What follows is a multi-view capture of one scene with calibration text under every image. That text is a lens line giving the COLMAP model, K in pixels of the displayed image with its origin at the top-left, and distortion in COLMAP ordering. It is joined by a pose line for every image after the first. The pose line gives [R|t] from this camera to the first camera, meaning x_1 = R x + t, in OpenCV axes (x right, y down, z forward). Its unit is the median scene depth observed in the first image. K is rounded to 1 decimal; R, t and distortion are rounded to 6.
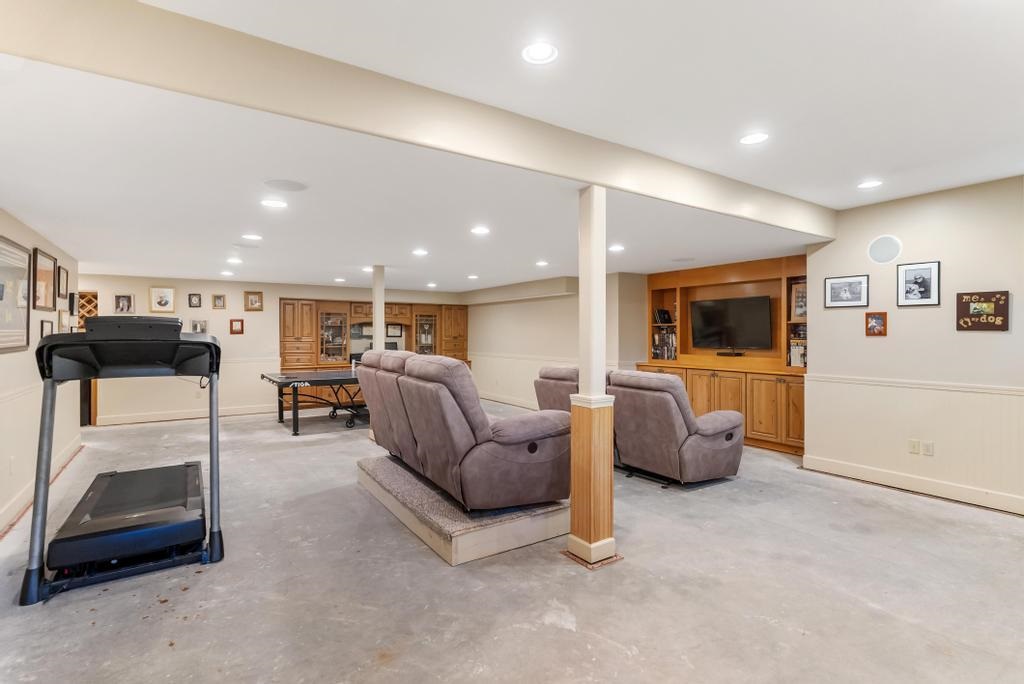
lens RADIAL K [[493.8, 0, 510.5], [0, 493.8, 336.4], [0, 0, 1]] dist [-0.001178, 0.000849]
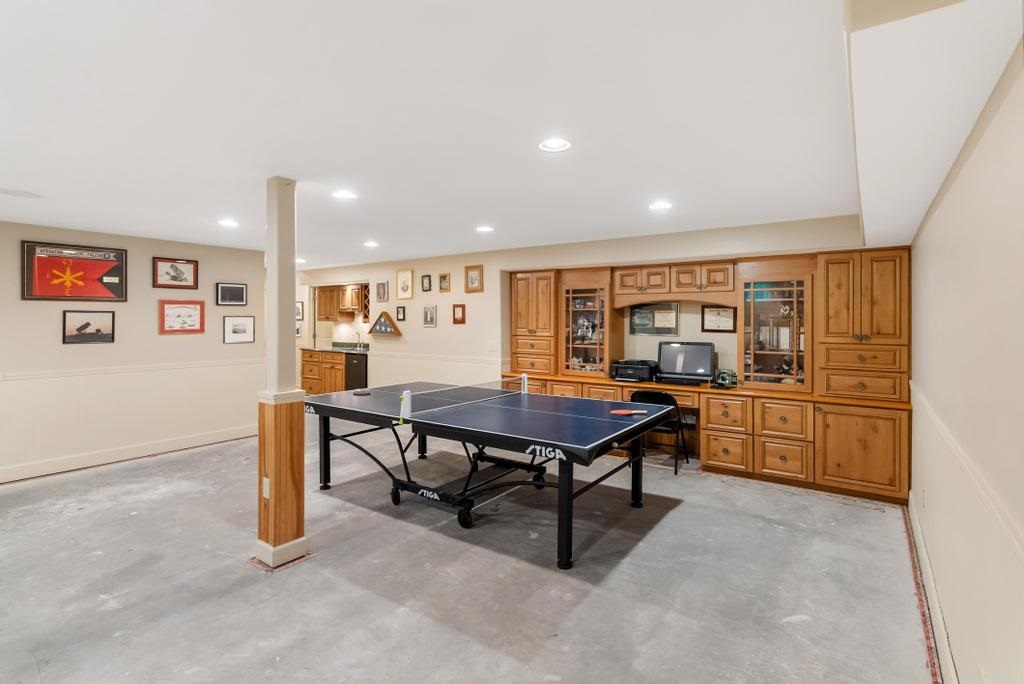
lens RADIAL K [[493.8, 0, 513.5], [0, 493.8, 318.8], [0, 0, 1]] dist [-0.001178, 0.000849]
pose [[0.360469, -0.000670, -0.932771, 0.182649], [-0.008640, 0.999954, -0.004057, -0.010300], [0.932731, 0.009522, 0.360447, 0.812211]]
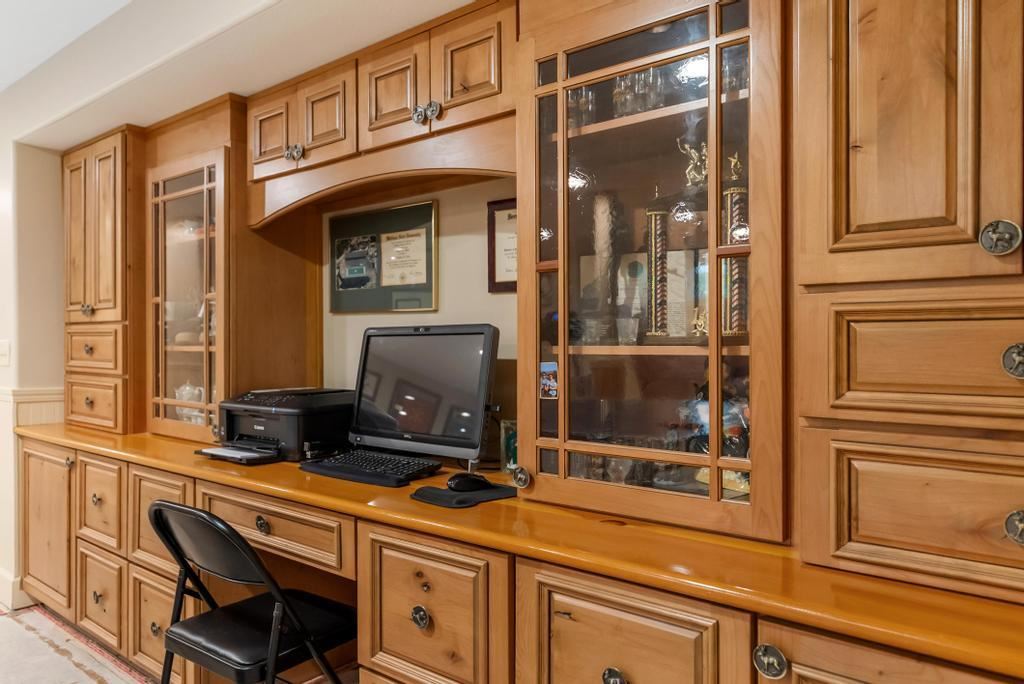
lens RADIAL K [[706.2, 0, 509.8], [0, 706.2, 343.8], [0, 0, 1]] dist [-0.028579, 0.001525]
pose [[0.295715, 0.004569, -0.955265, -0.061936], [-0.000487, 0.999989, 0.004632, 0.019784], [0.955276, -0.000905, 0.295714, 1.190344]]
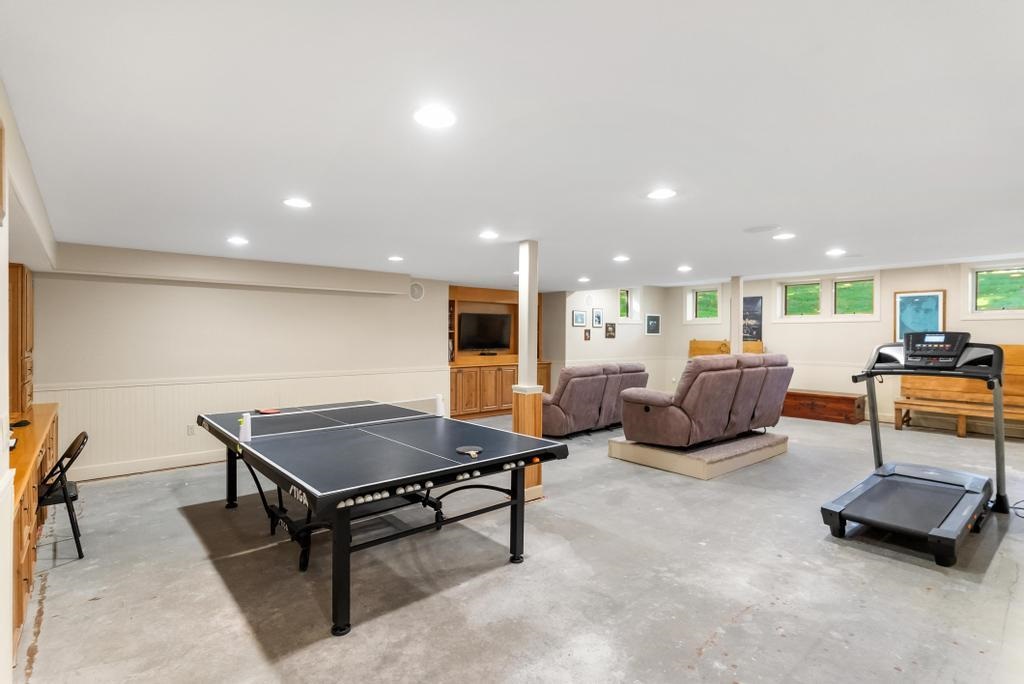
lens RADIAL K [[493.8, 0, 513.3], [0, 493.8, 338.9], [0, 0, 1]] dist [-0.001178, 0.000849]
pose [[-0.124318, -0.004124, 0.992234, -0.736117], [0.004195, 0.999980, 0.004682, -0.009909], [-0.992234, 0.004745, -0.124298, 0.865086]]
